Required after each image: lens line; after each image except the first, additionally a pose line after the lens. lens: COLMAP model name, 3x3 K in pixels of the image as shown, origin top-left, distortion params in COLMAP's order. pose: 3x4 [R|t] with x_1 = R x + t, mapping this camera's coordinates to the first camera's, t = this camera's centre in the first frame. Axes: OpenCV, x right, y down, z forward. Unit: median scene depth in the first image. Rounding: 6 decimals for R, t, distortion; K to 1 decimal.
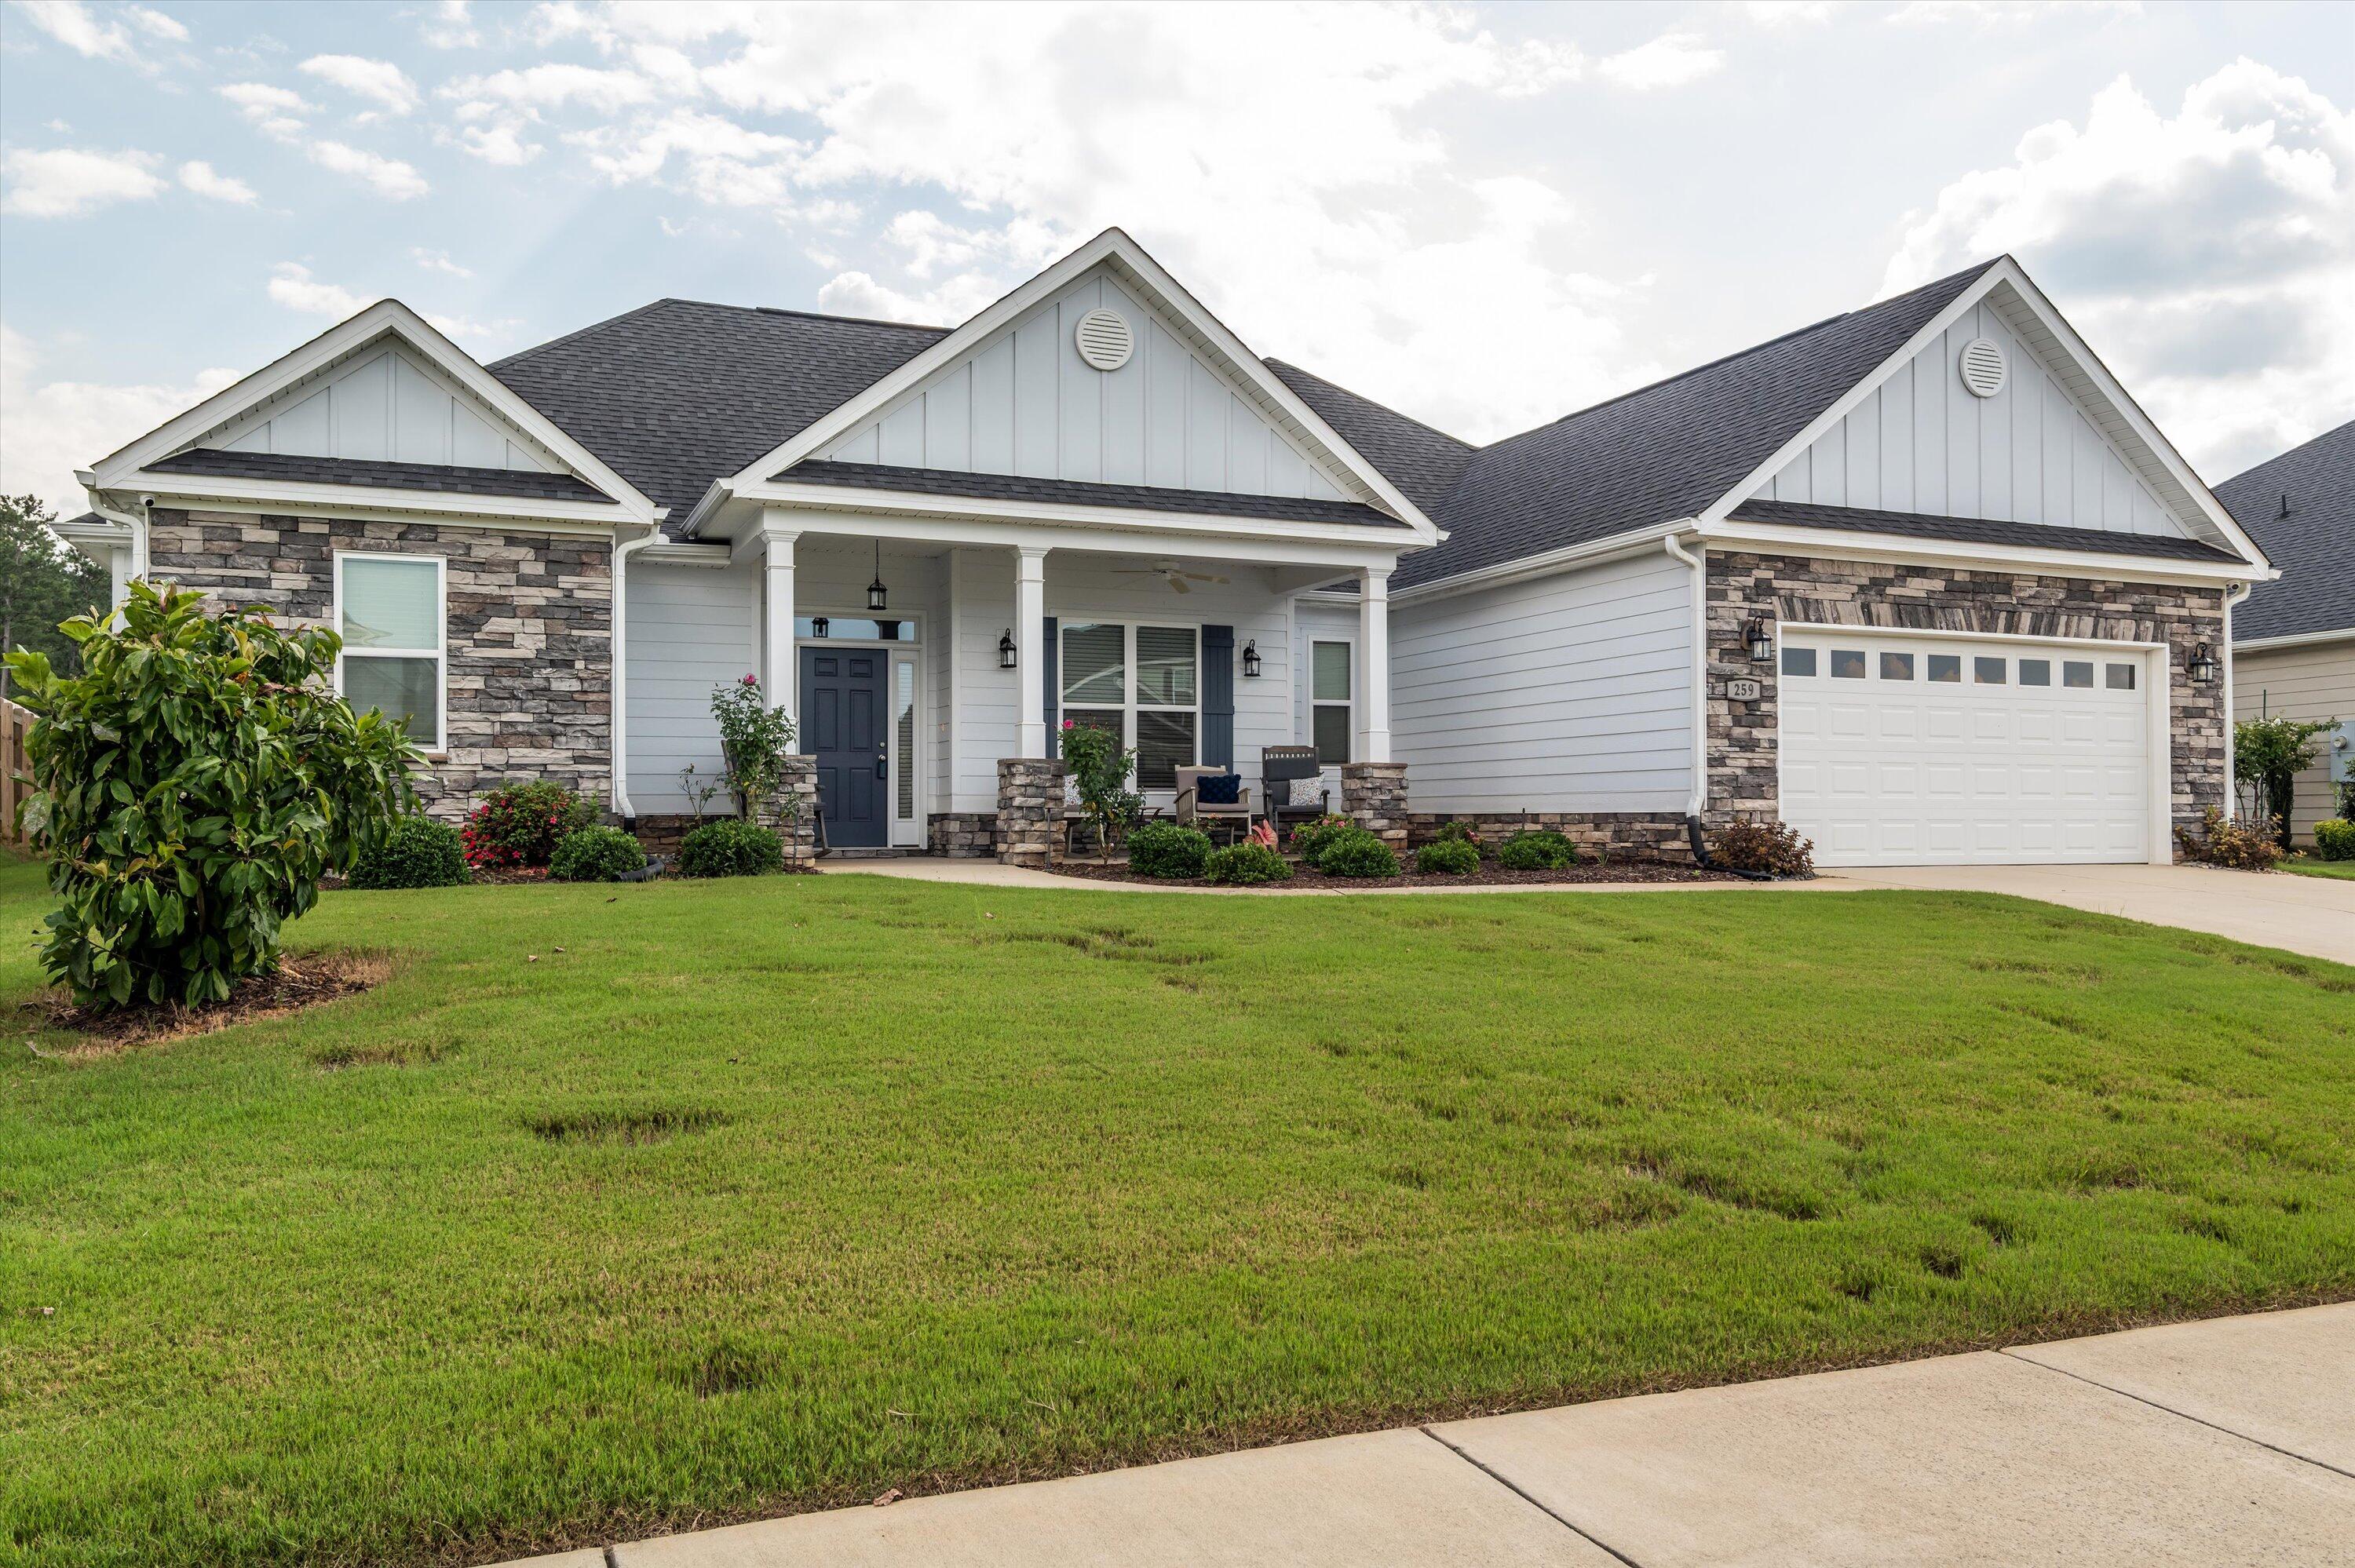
lens RADIAL K [[1731.6, 0, 1172.5], [0, 1731.6, 770.5], [0, 0, 1]] dist [-0.030623, 0.005065]
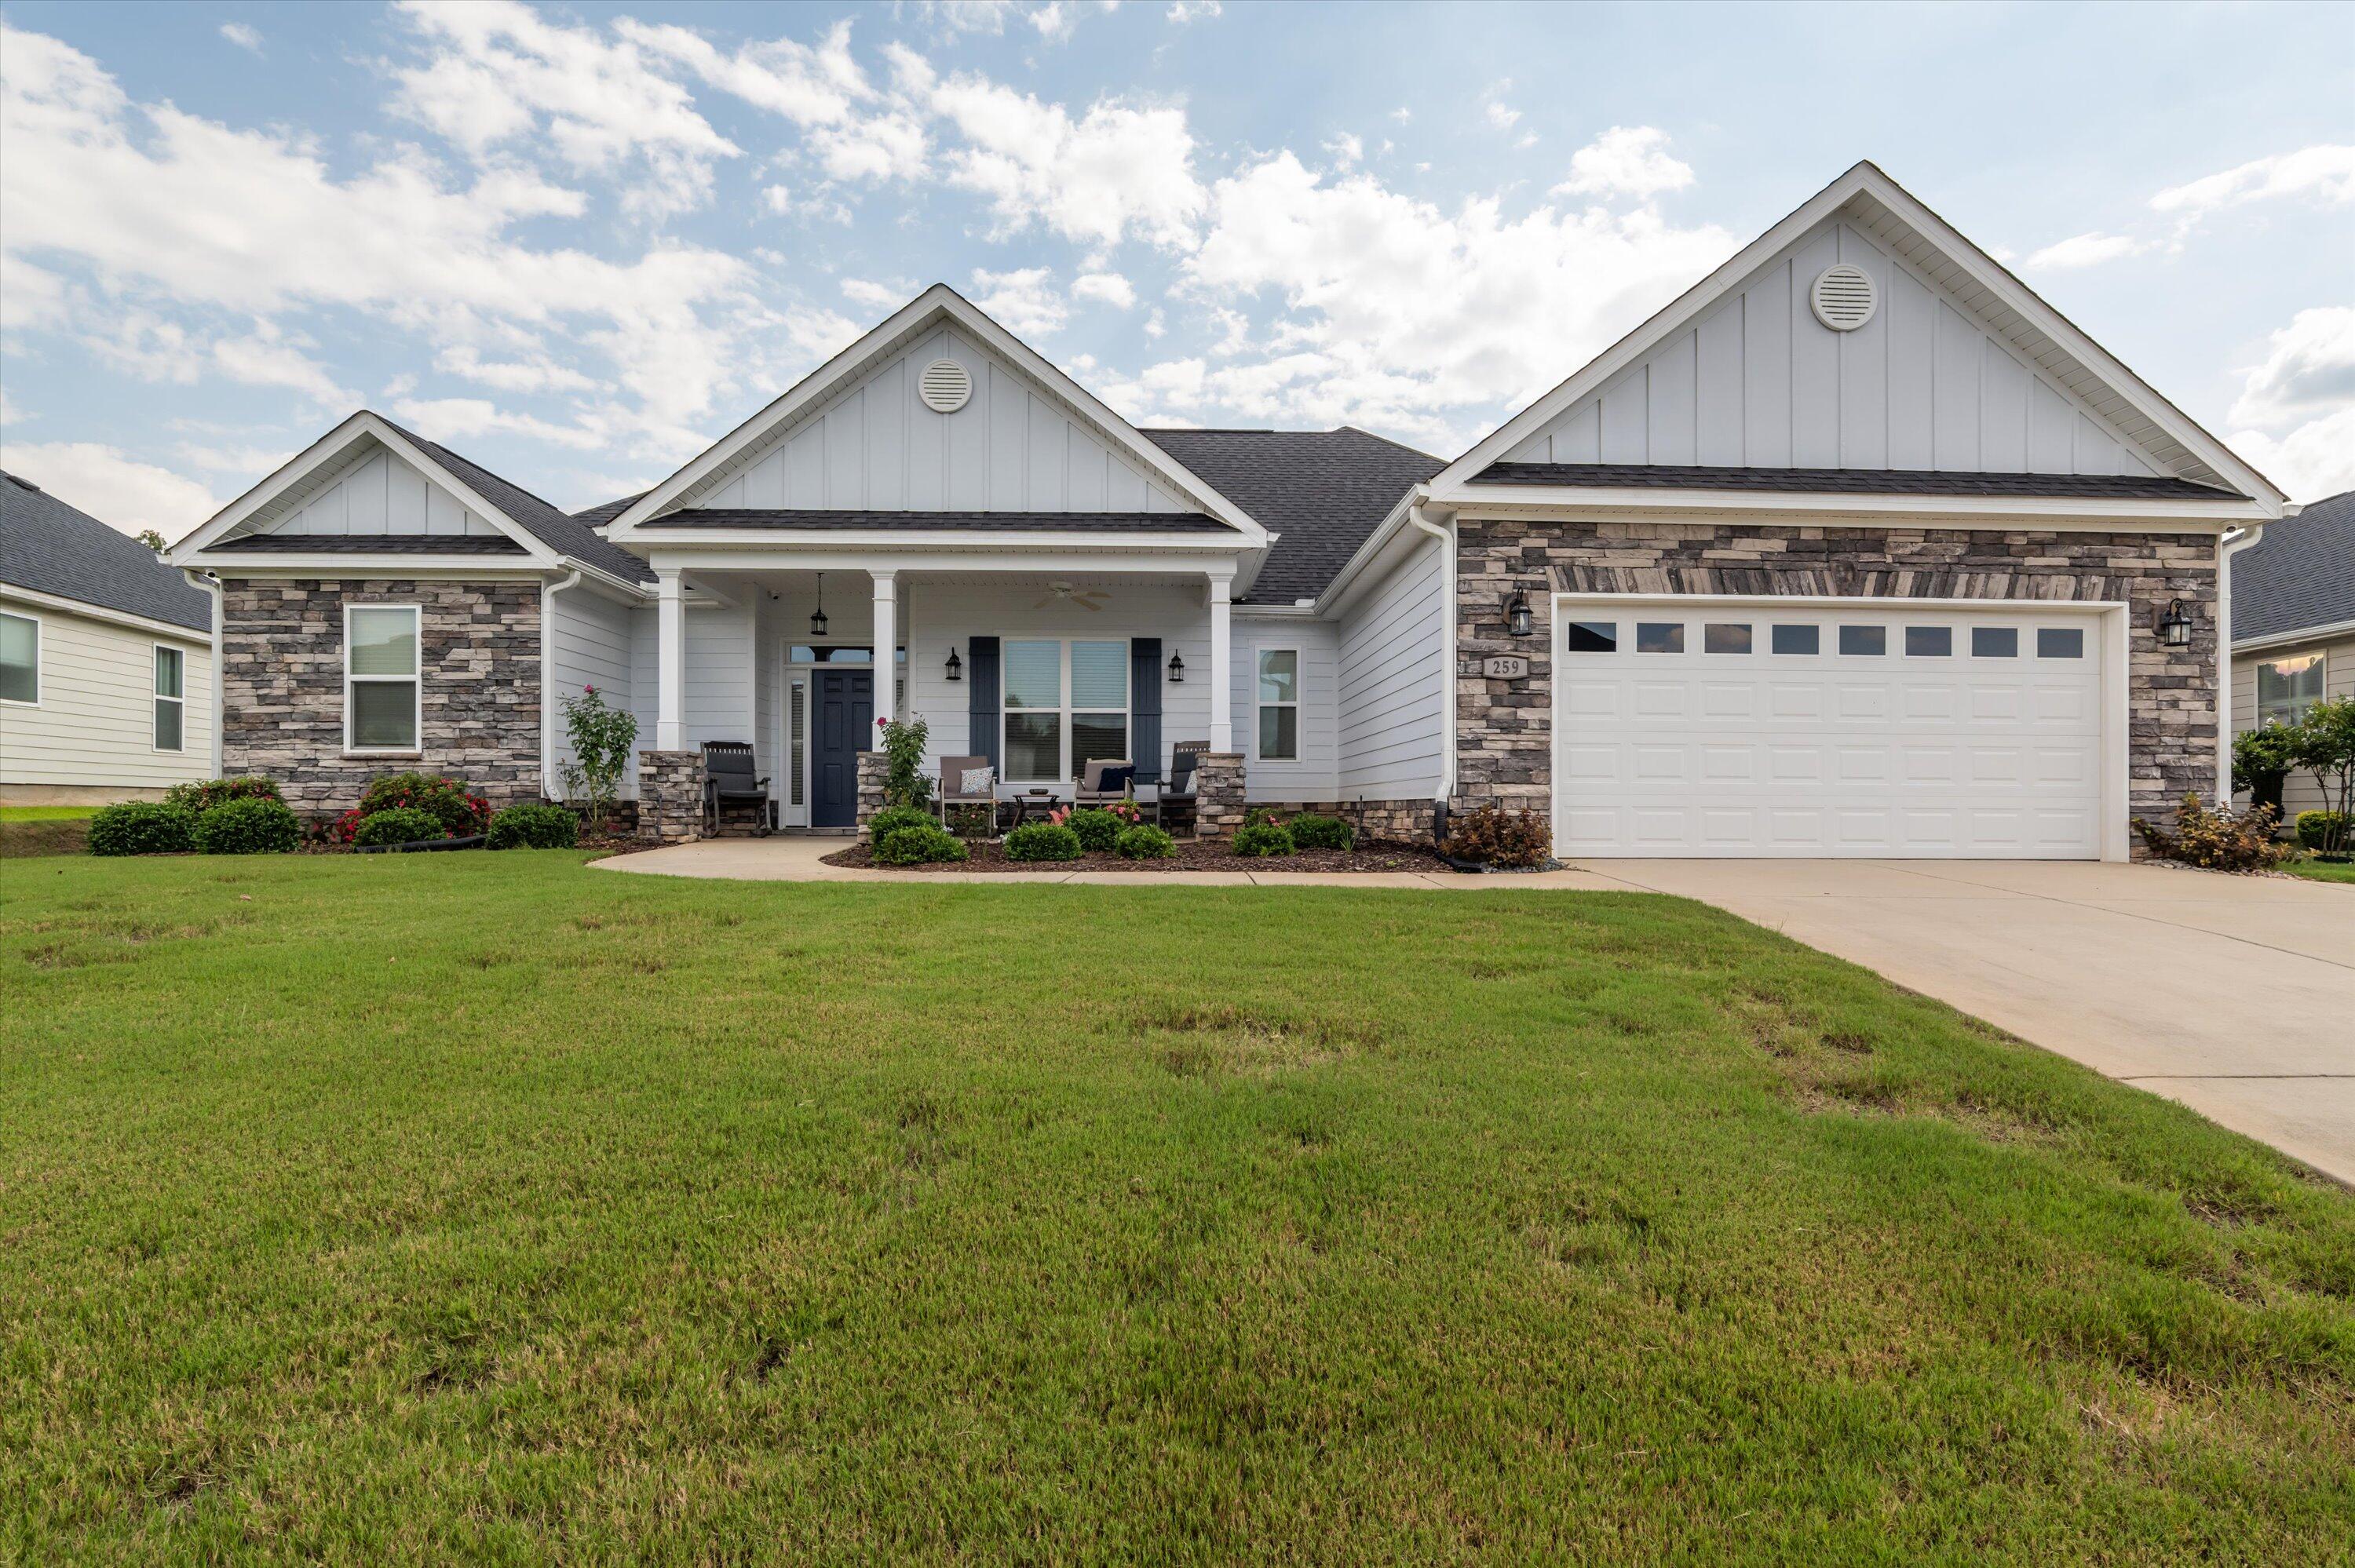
lens RADIAL K [[1124.3, 0, 1175.3], [0, 1124.3, 804.6], [0, 0, 1]] dist [-0.030402, 0.001741]
pose [[0.935448, 0.002089, -0.353459, 0.377746], [0.006339, 0.999723, 0.022686, 0.012669], [0.353408, -0.023462, 0.935175, 0.366371]]
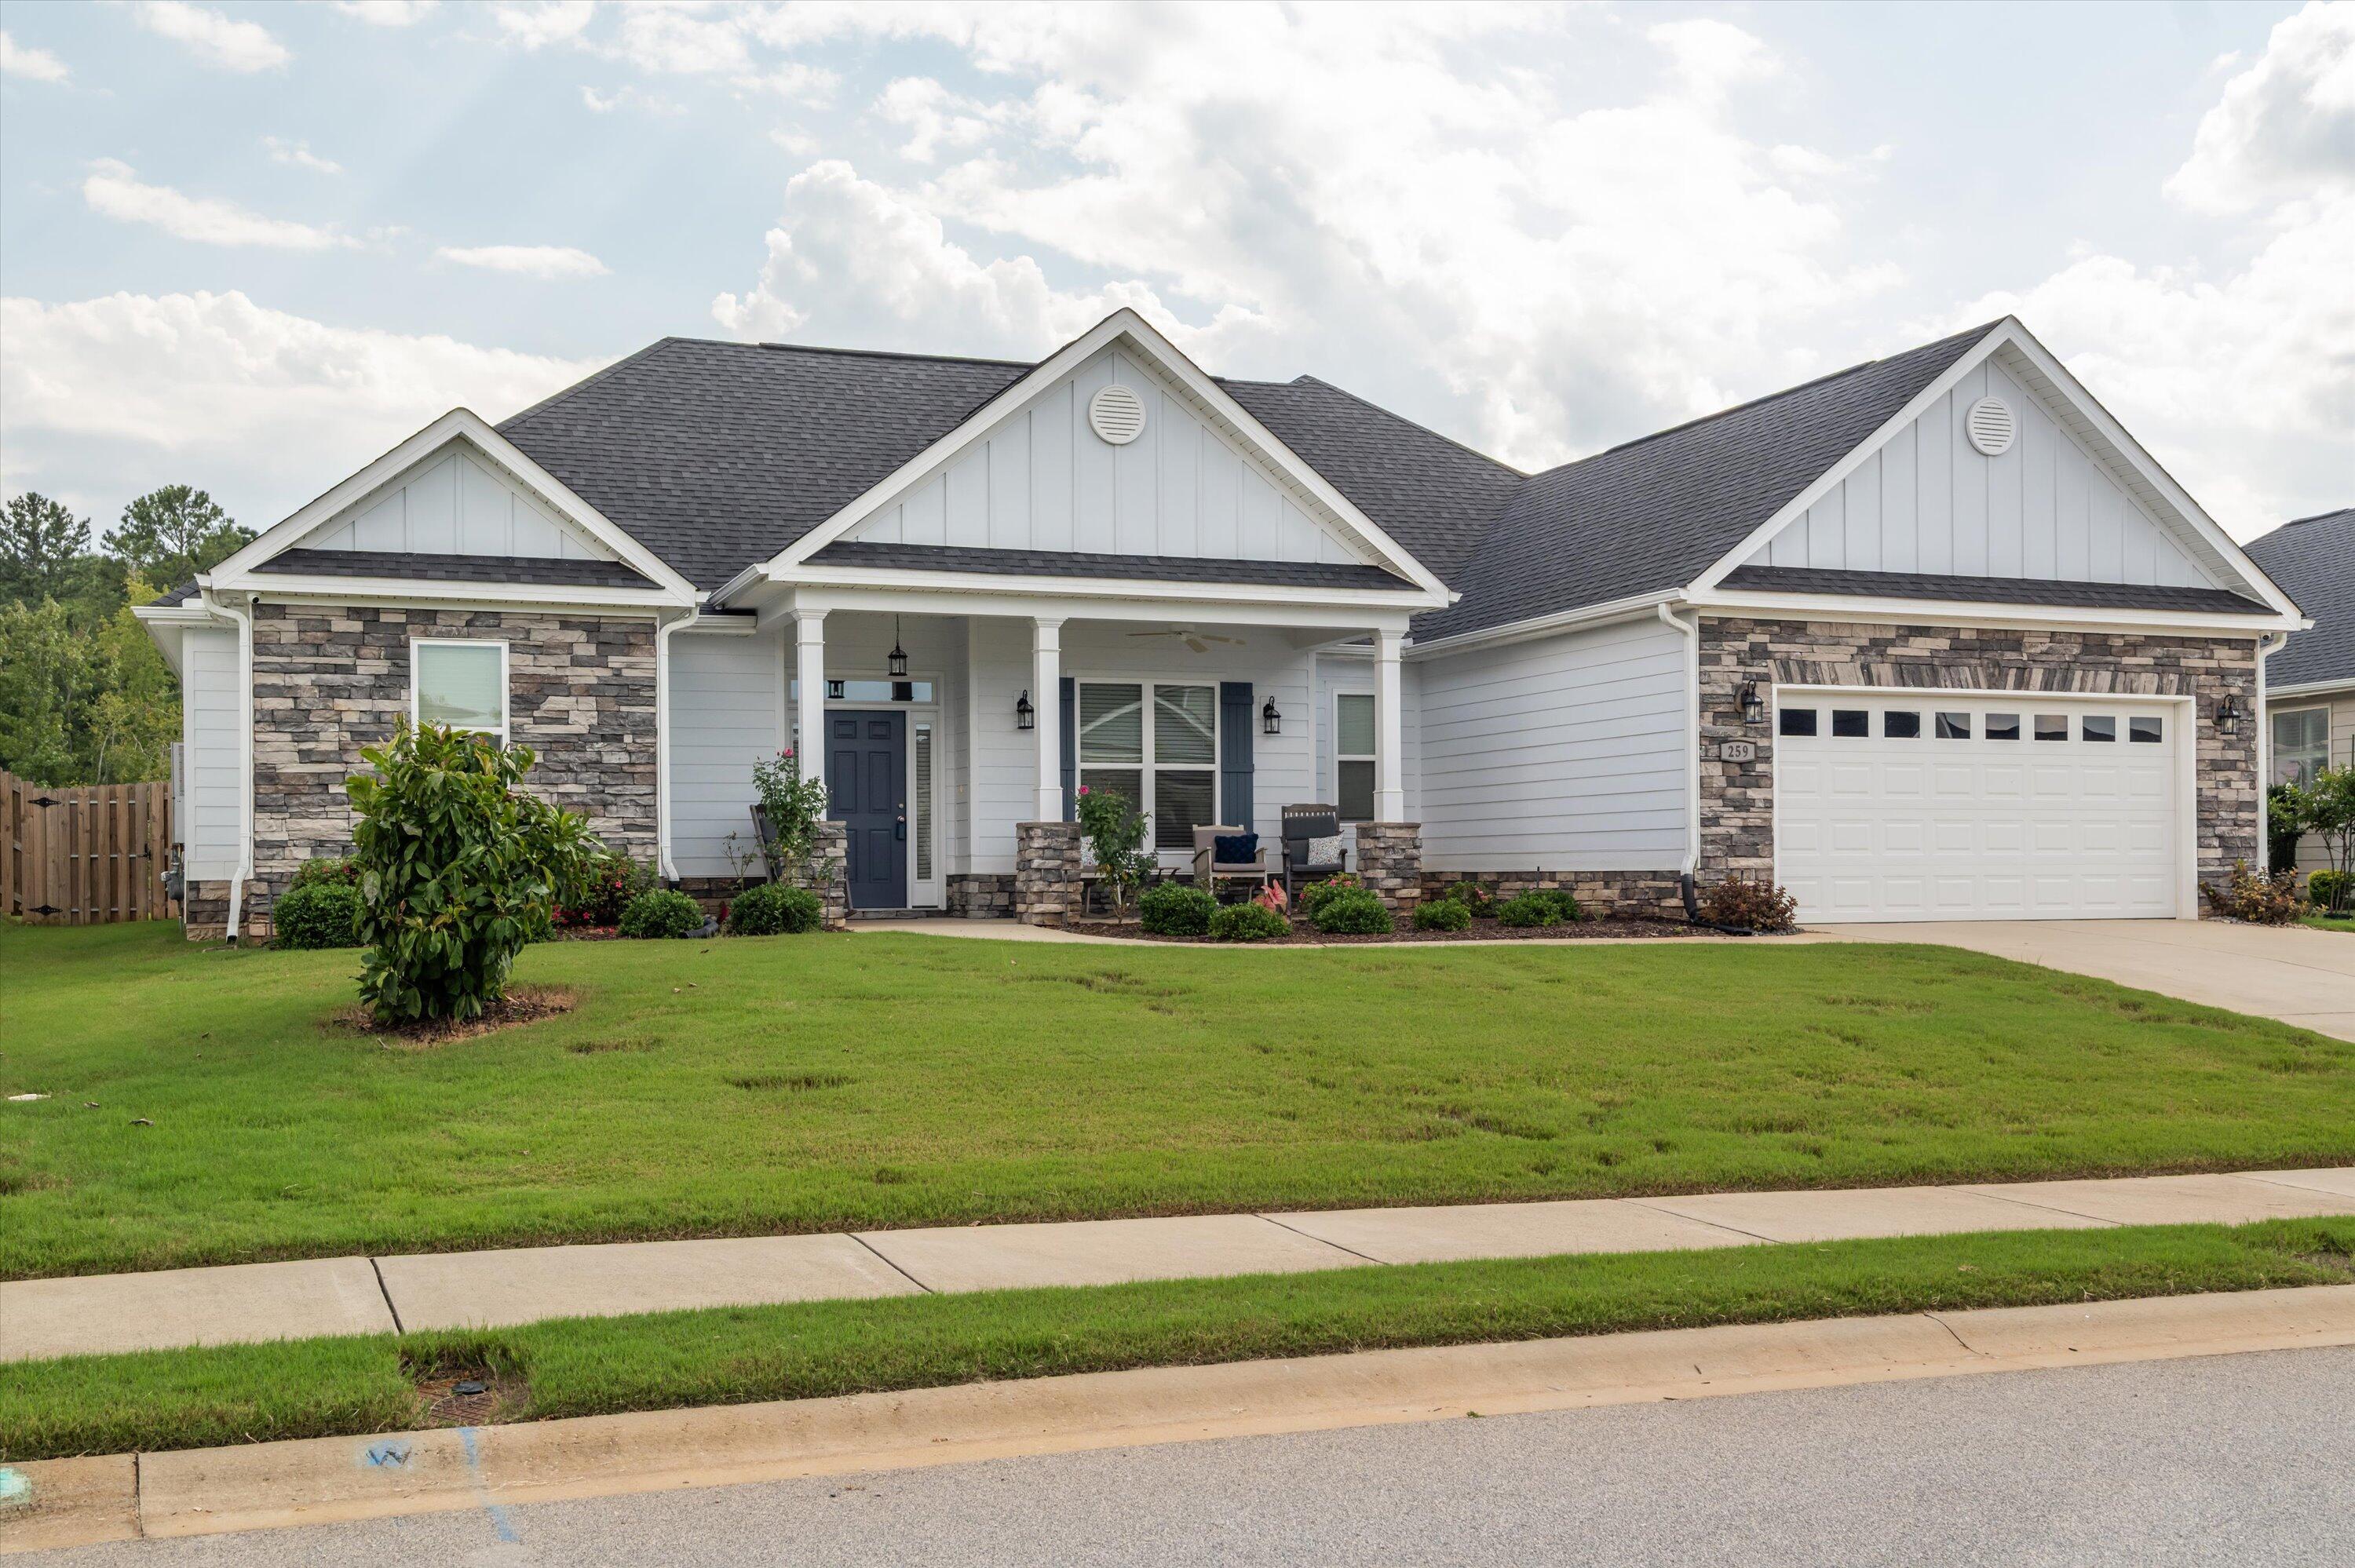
lens RADIAL K [[2286.4, 0, 1141.7], [0, 2286.4, 810.7], [0, 0, 1]] dist [-0.055371, -0.004539]
pose [[0.999073, -0.005999, -0.042620, 0.033050], [0.006059, 0.999981, 0.001285, -0.015252], [0.042612, -0.001542, 0.999091, -0.373062]]
